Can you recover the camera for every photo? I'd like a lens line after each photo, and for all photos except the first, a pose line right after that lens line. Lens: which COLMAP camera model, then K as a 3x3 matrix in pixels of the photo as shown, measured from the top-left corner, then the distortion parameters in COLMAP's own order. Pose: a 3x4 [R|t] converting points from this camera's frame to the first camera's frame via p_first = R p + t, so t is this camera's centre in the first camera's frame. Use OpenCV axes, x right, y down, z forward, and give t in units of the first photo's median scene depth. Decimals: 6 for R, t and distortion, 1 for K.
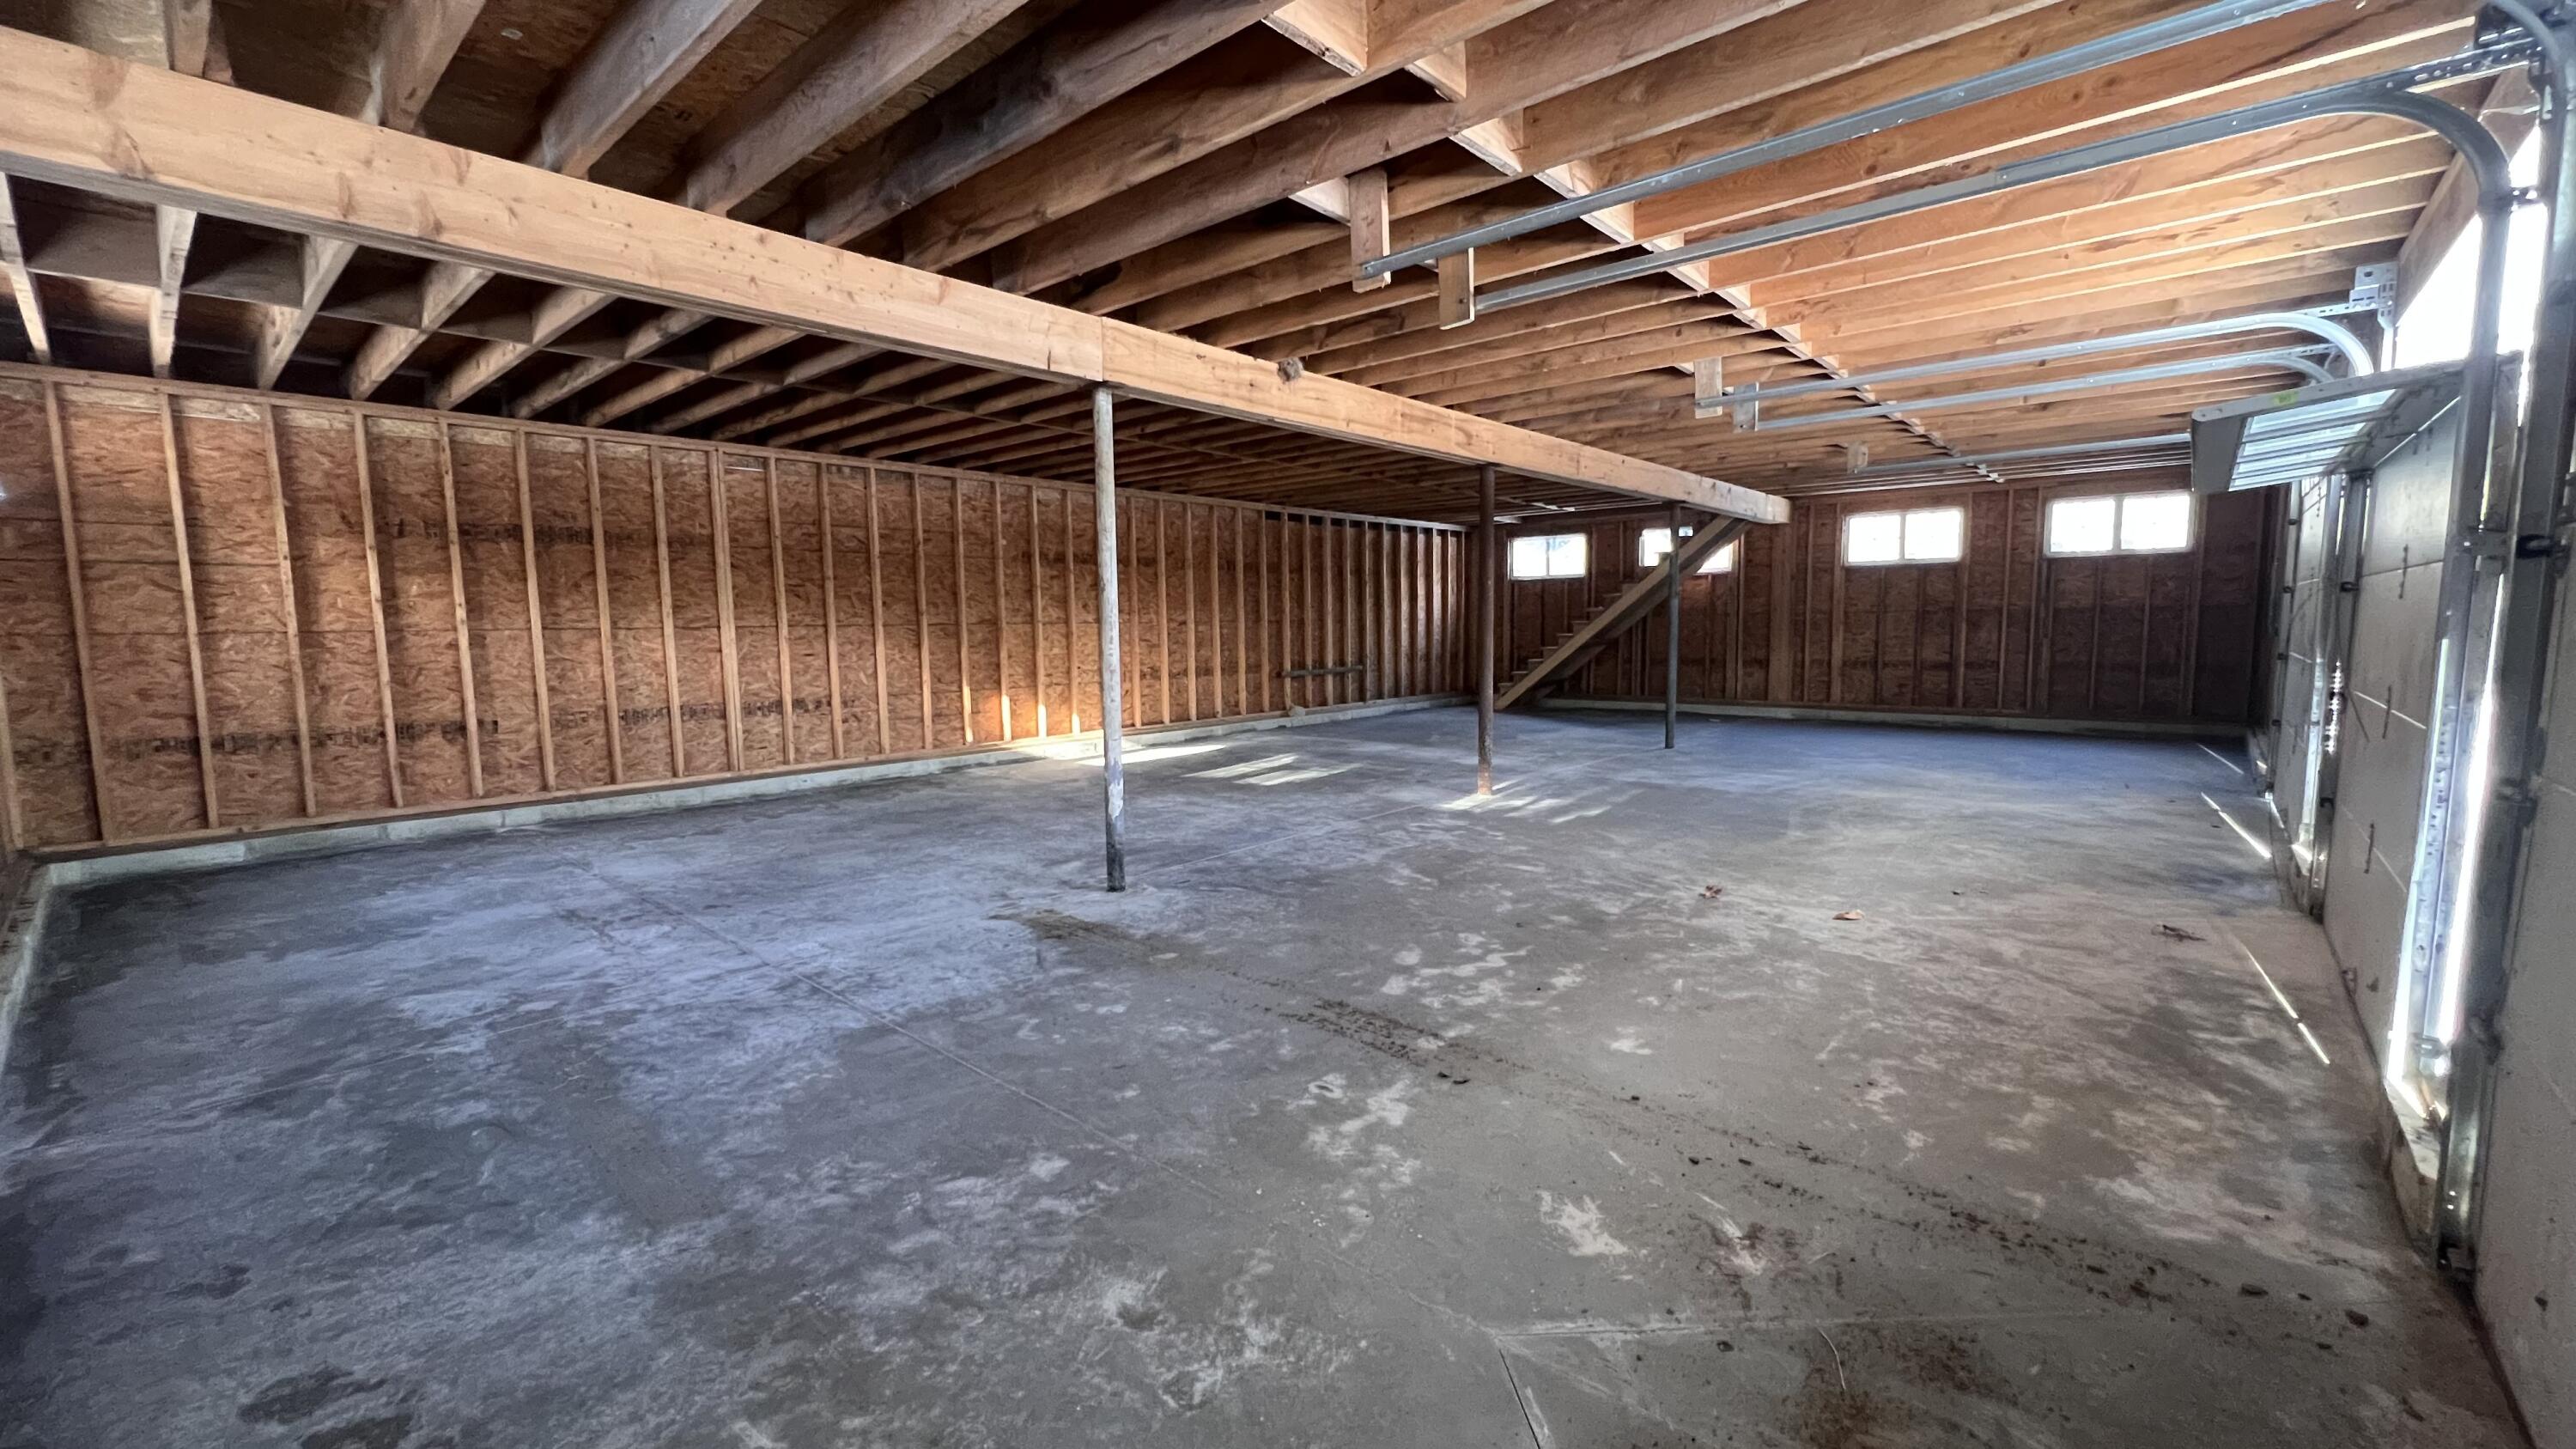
lens RADIAL K [[1026.3, 0, 1283.1], [0, 1026.3, 723.3], [0, 0, 1]] dist [-0.002501, 0.000185]
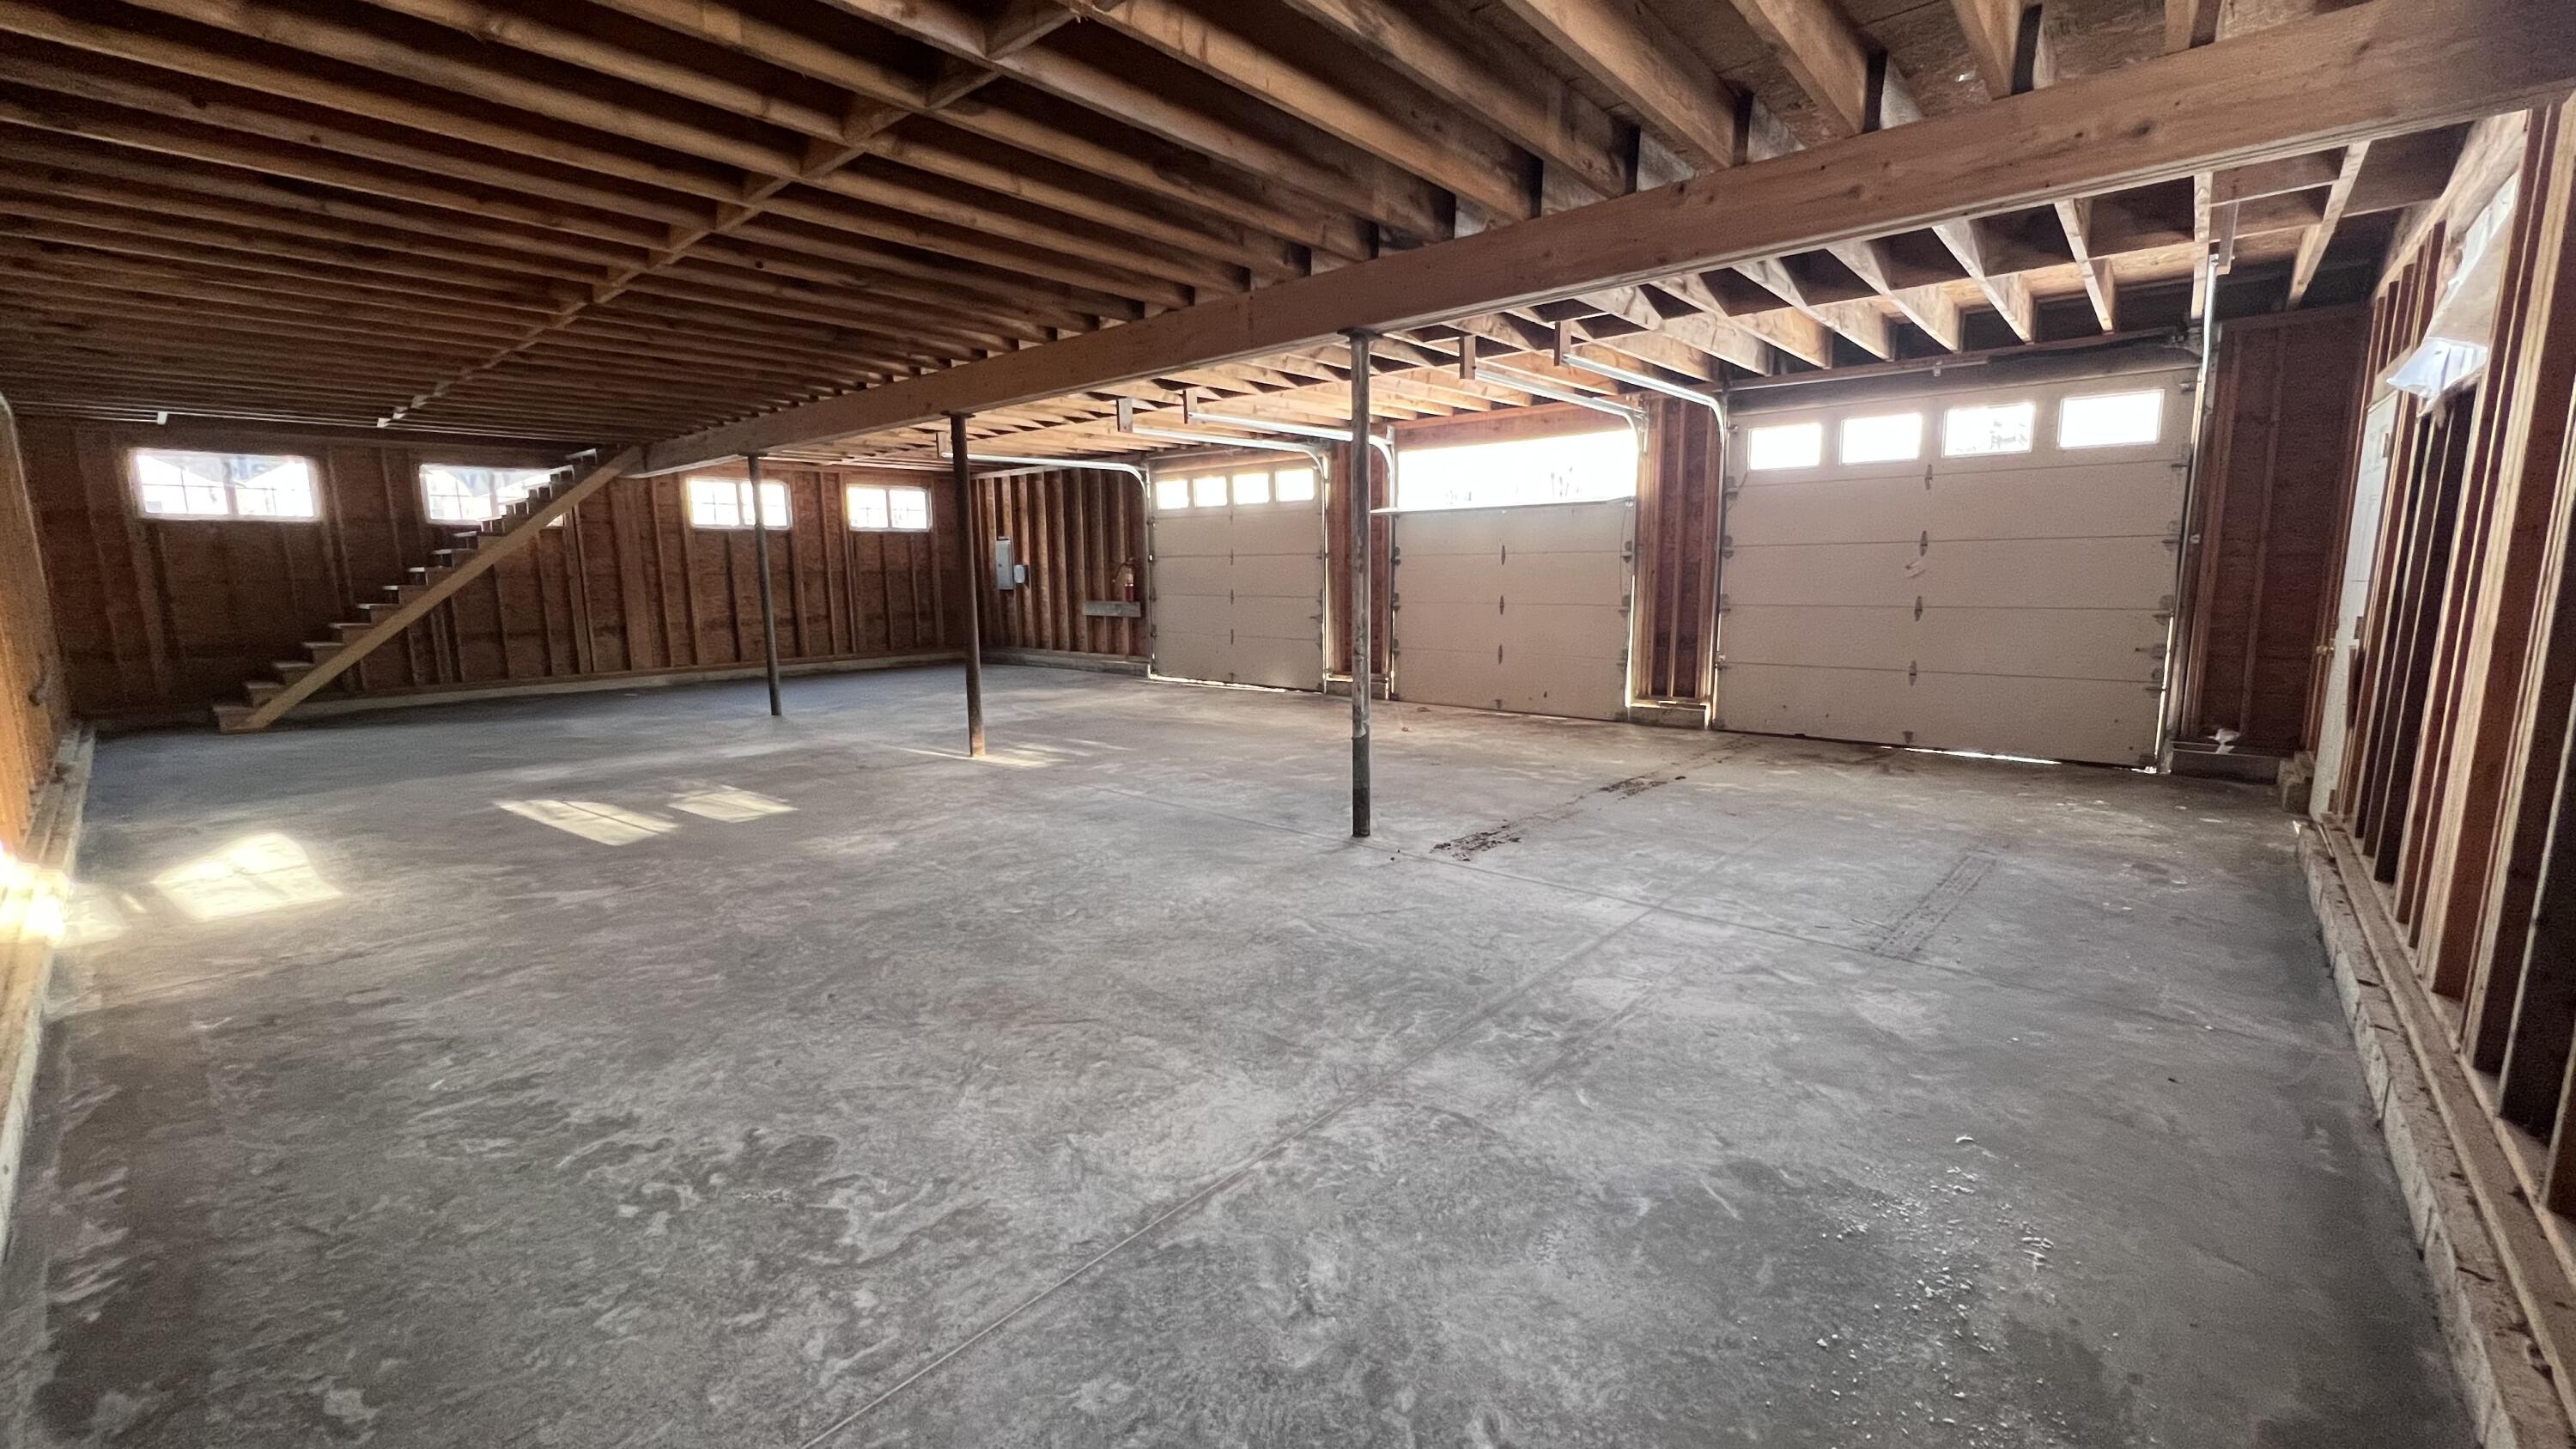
lens RADIAL K [[1026.3, 0, 1283.1], [0, 1026.3, 723.3], [0, 0, 1]] dist [-0.002501, 0.000185]
pose [[0.000106, -0.140282, 0.990112, -1.255370], [0.111422, 0.983948, 0.139397, -0.106284], [-0.993773, 0.110305, 0.015735, 1.133815]]
